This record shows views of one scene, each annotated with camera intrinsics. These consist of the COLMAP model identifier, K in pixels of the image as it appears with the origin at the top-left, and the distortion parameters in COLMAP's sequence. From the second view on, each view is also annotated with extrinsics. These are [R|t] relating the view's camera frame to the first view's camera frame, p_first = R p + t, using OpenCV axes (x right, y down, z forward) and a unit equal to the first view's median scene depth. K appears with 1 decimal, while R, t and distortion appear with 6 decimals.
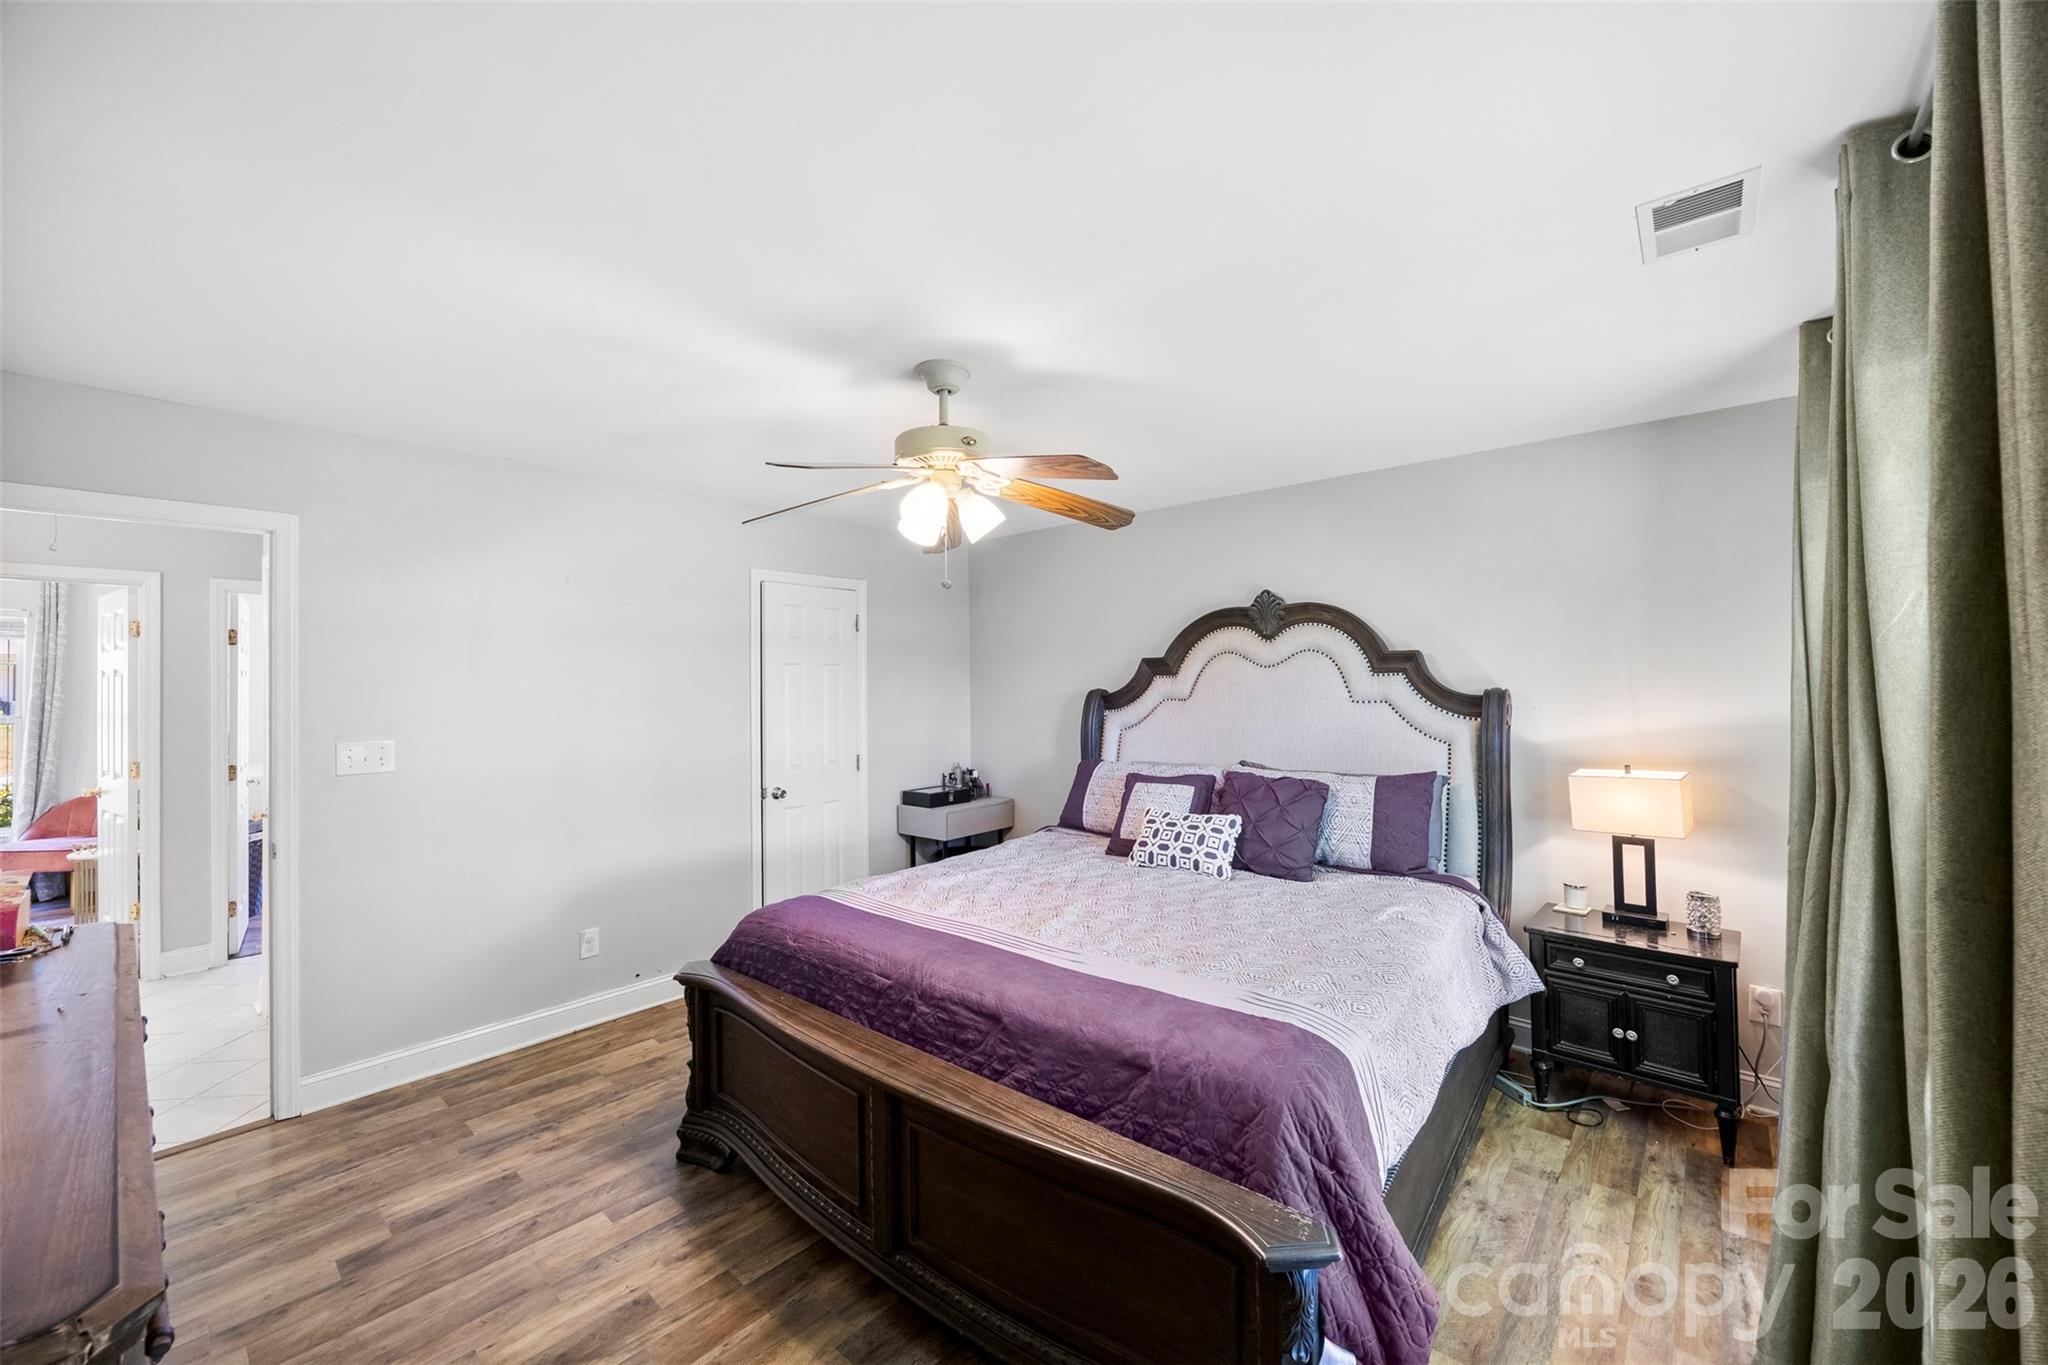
lens RADIAL K [[776.6, 0, 1037.1], [0, 776.6, 675.3], [0, 0, 1]] dist [-0.001018, -0.000347]
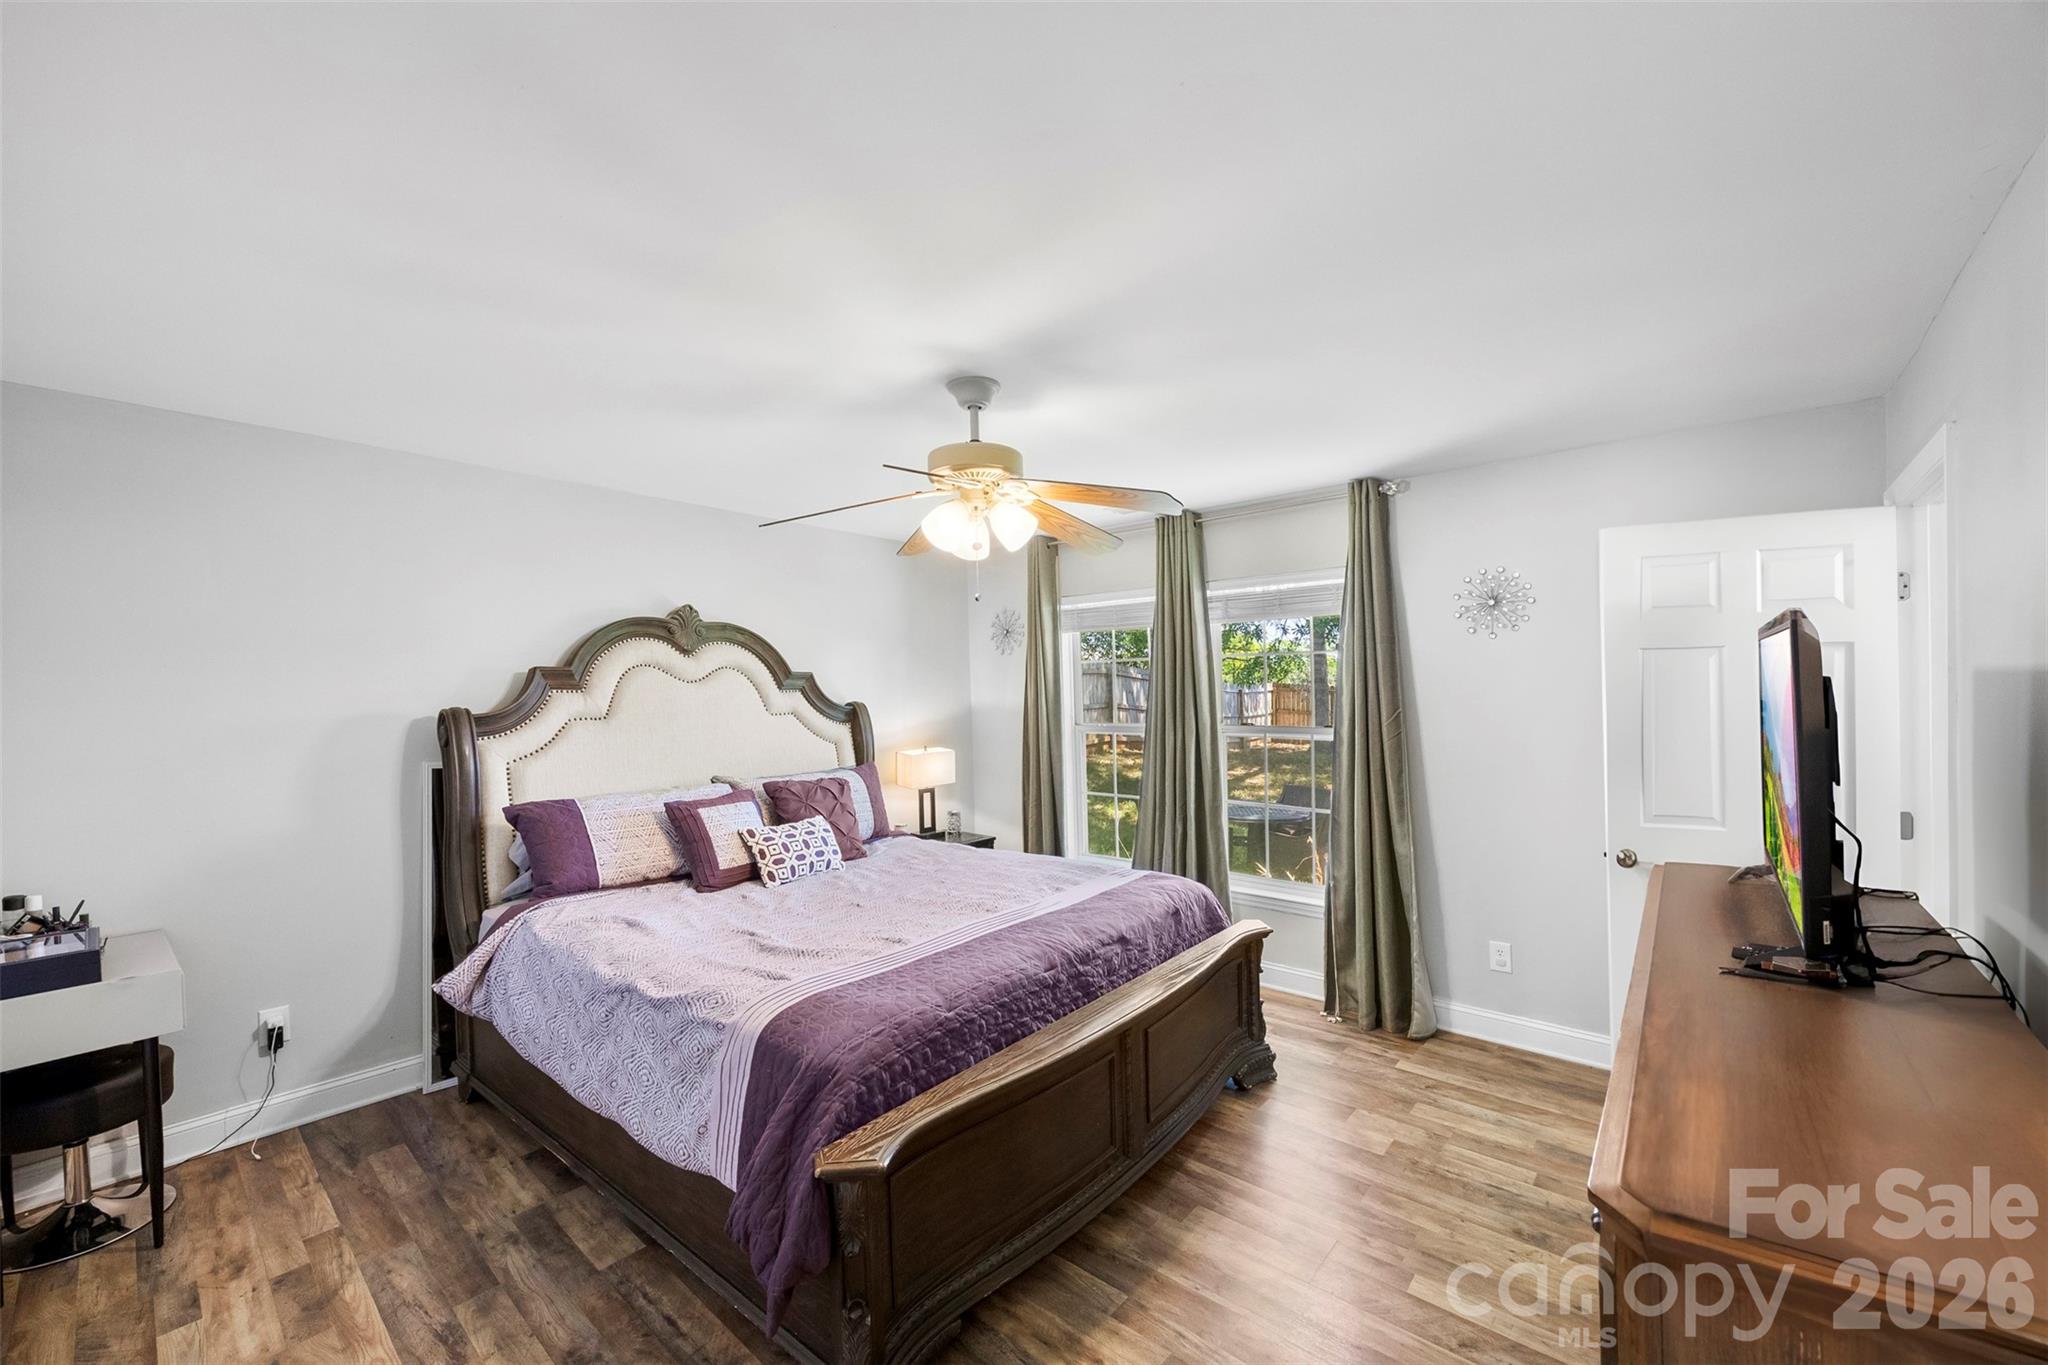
lens RADIAL K [[793.1, 0, 1027.8], [0, 793.1, 679.2], [0, 0, 1]] dist [-0.002642, 0.000035]
pose [[-0.008034, 0.028824, 0.999552, -0.997266], [-0.000411, 0.999584, -0.028828, 0.019736], [-0.999968, -0.000642, -0.008019, 0.804682]]
